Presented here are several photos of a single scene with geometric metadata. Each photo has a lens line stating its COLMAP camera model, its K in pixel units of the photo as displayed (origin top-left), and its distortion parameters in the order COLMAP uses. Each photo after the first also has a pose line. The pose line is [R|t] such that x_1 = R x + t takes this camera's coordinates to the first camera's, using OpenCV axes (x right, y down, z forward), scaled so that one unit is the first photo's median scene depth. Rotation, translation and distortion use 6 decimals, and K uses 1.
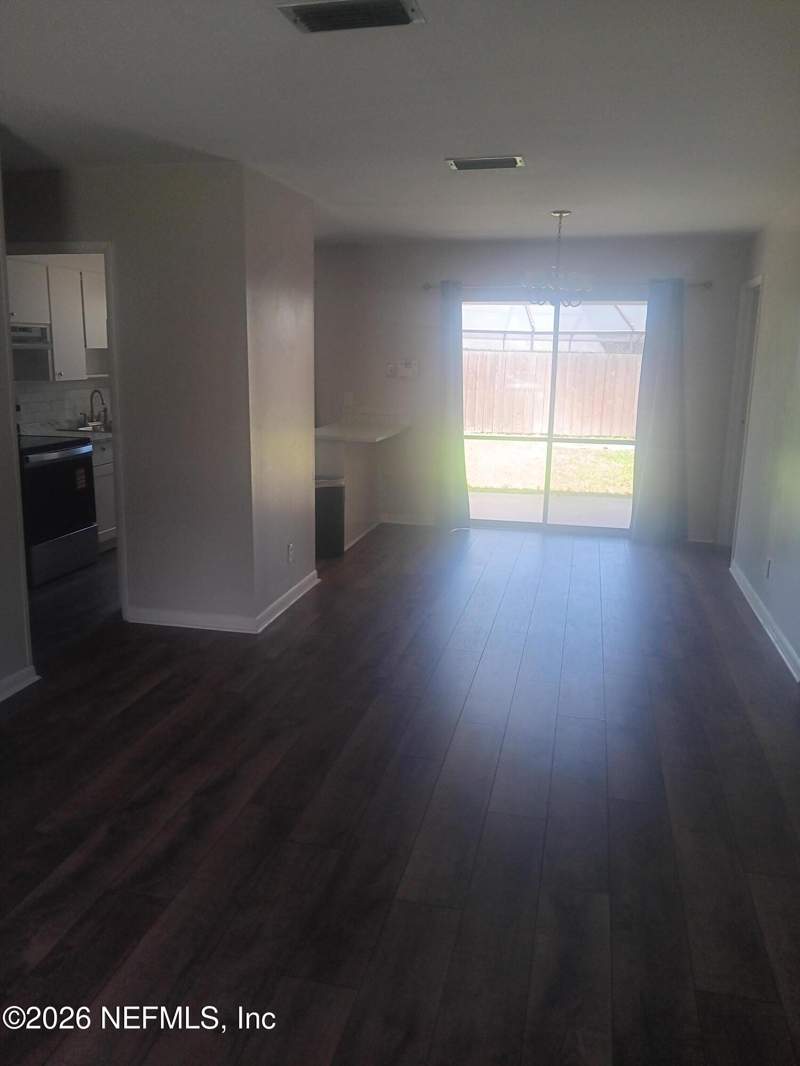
lens RADIAL K [[828.2, 0, 401.3], [0, 828.2, 522.8], [0, 0, 1]] dist [0.010547, -0.004038]
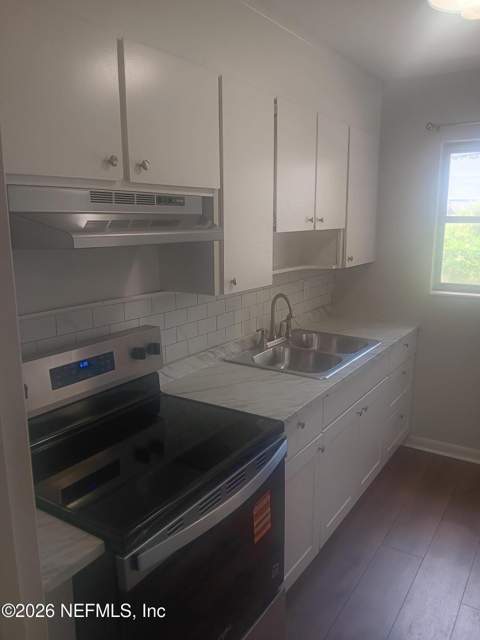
lens RADIAL K [[497.3, 0, 242.6], [0, 497.3, 322.3], [0, 0, 1]] dist [0.010547, -0.004038]
pose [[0.936871, 0.053758, -0.345517, -0.291642], [-0.053938, 0.998503, 0.009102, -0.157113], [0.345489, 0.010109, 0.938368, 0.698300]]
